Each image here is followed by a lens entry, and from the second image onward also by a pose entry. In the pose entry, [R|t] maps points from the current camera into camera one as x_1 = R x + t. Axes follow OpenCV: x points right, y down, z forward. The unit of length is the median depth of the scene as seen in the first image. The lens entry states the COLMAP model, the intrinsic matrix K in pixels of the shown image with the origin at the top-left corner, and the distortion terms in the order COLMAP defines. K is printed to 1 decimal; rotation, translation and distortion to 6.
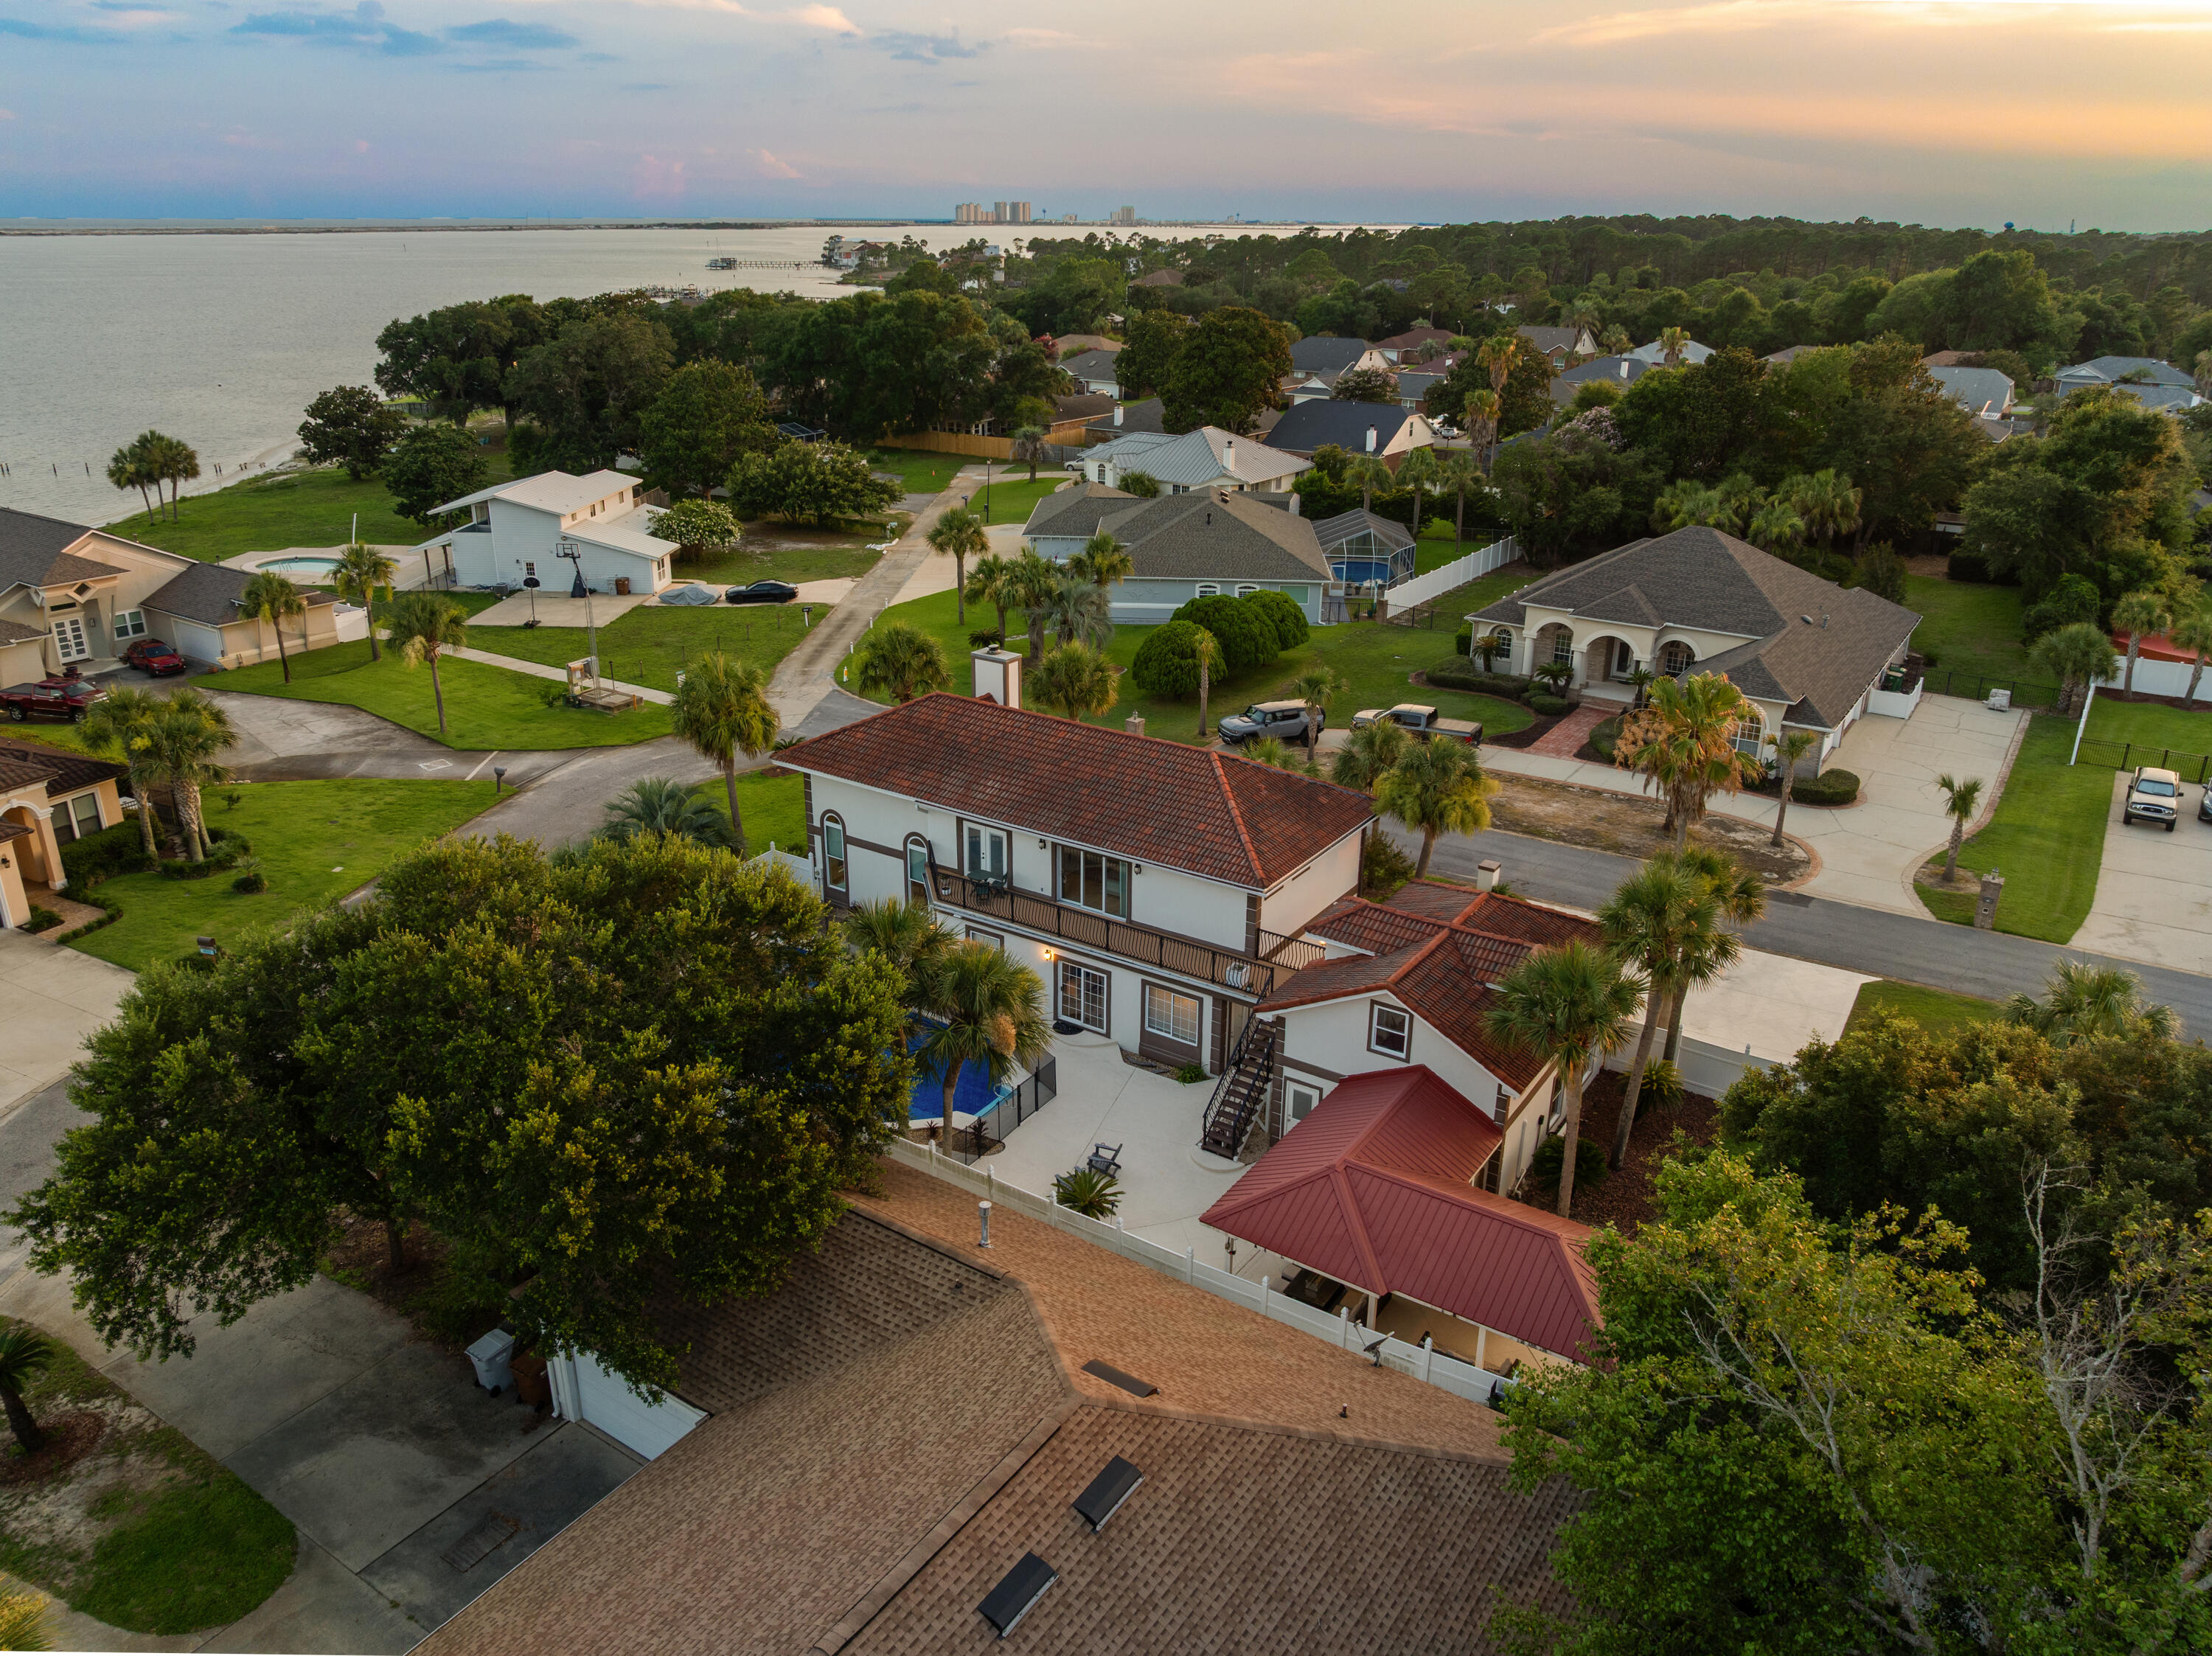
lens RADIAL K [[1561.4, 0, 1106.0], [0, 1561.4, 828.0], [0, 0, 1]] dist [-0.039104, 0.002183]
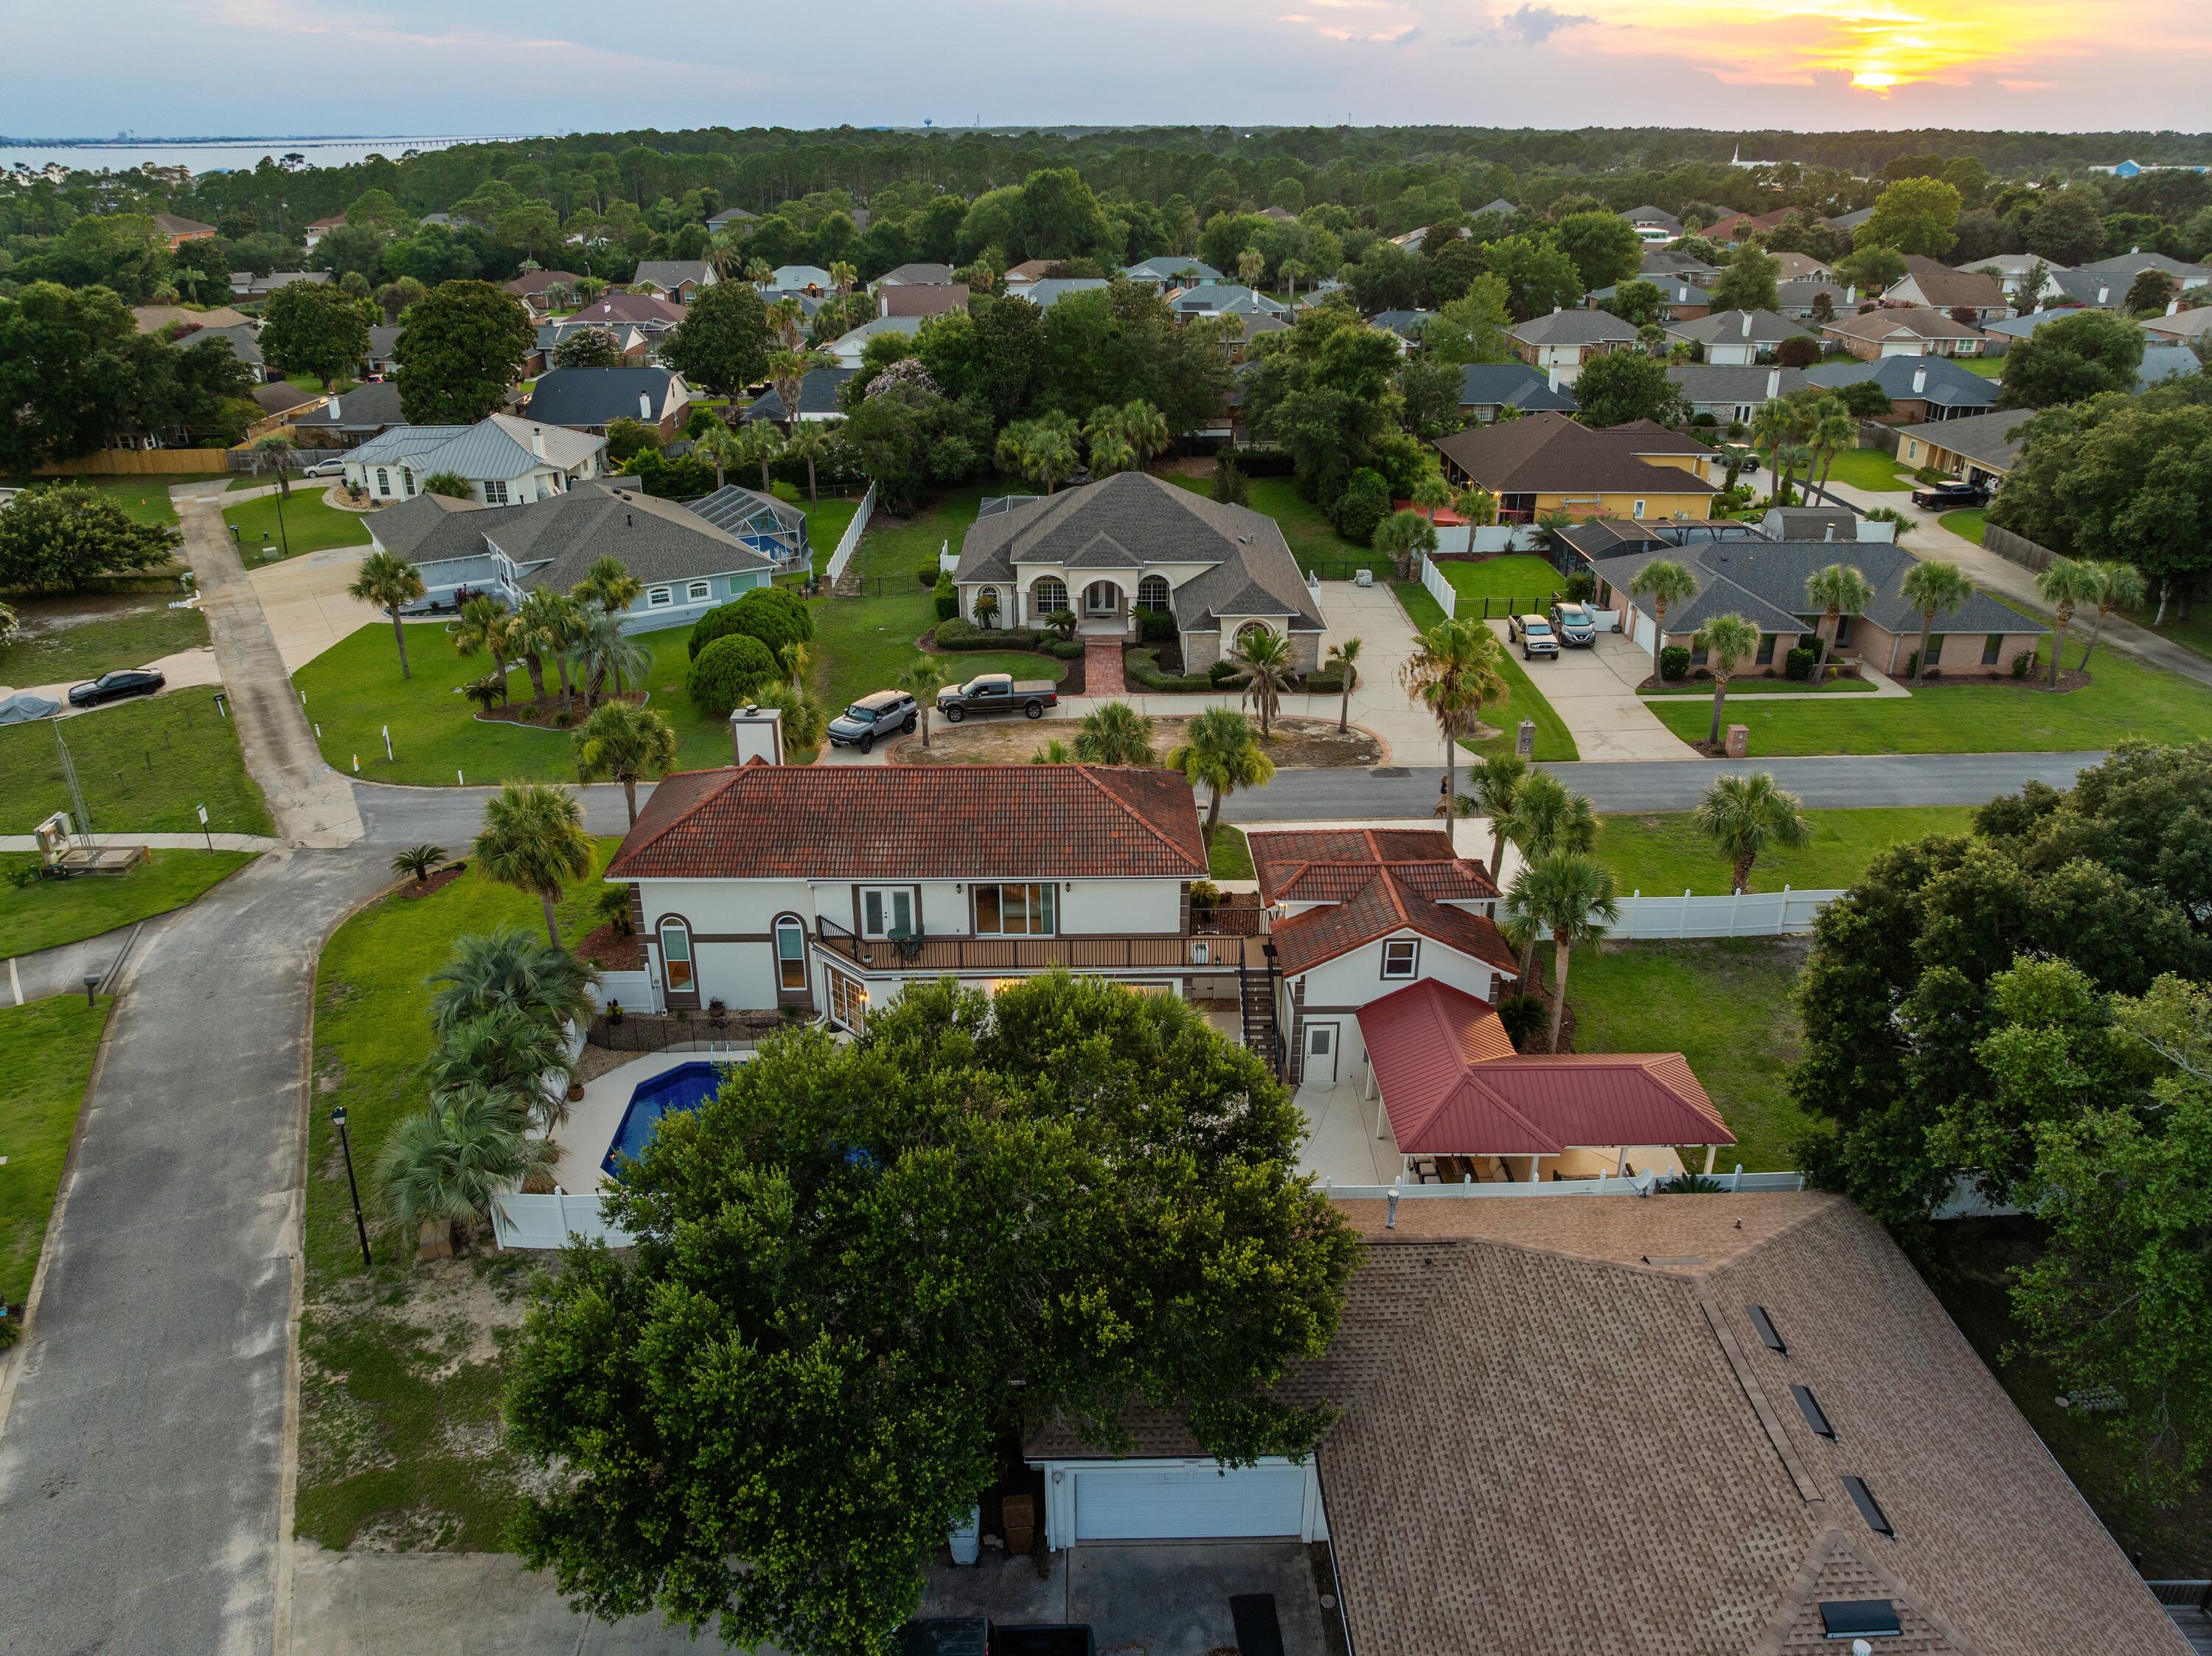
lens RADIAL K [[1544.7, 0, 1106.0], [0, 1544.7, 828.0], [0, 0, 1]] dist [-0.038129, 0.002450]
pose [[0.818094, -0.245573, 0.520016, -0.298975], [0.215026, 0.969276, 0.119452, -0.080420], [-0.533373, 0.014094, 0.845763, 0.044486]]
